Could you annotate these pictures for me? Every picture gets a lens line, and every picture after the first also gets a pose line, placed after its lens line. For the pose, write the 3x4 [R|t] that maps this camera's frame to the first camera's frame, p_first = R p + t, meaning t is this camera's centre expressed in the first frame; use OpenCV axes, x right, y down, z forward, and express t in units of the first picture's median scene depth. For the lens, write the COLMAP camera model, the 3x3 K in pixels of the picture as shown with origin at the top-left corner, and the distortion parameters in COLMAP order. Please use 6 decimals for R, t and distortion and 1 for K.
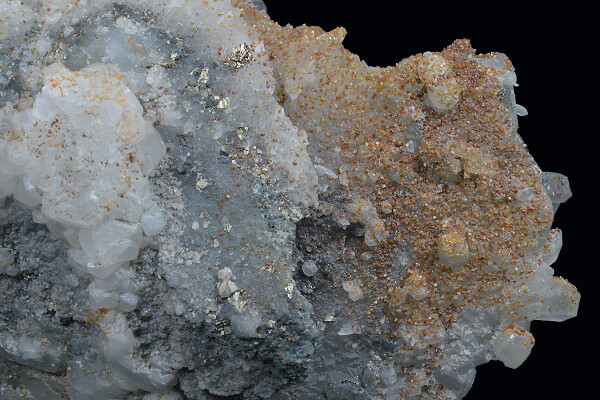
lens RADIAL K [[1612.0, 0, 300.0], [0, 1612.0, 200.0], [0, 0, 1]] dist [-0.082698, -0.150164]
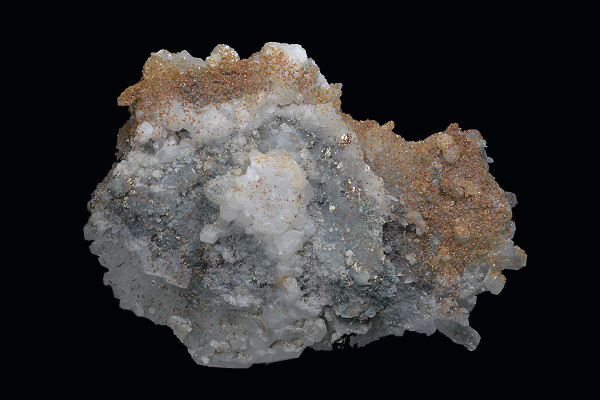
lens RADIAL K [[1612.0, 0, 300.0], [0, 1612.0, 200.0], [0, 0, 1]] dist [-0.082698, -0.150164]
pose [[0.994260, -0.060569, 0.088198, -0.264688], [0.062609, 0.997827, -0.020542, 0.017164], [-0.086762, 0.025947, 0.995891, -0.902736]]
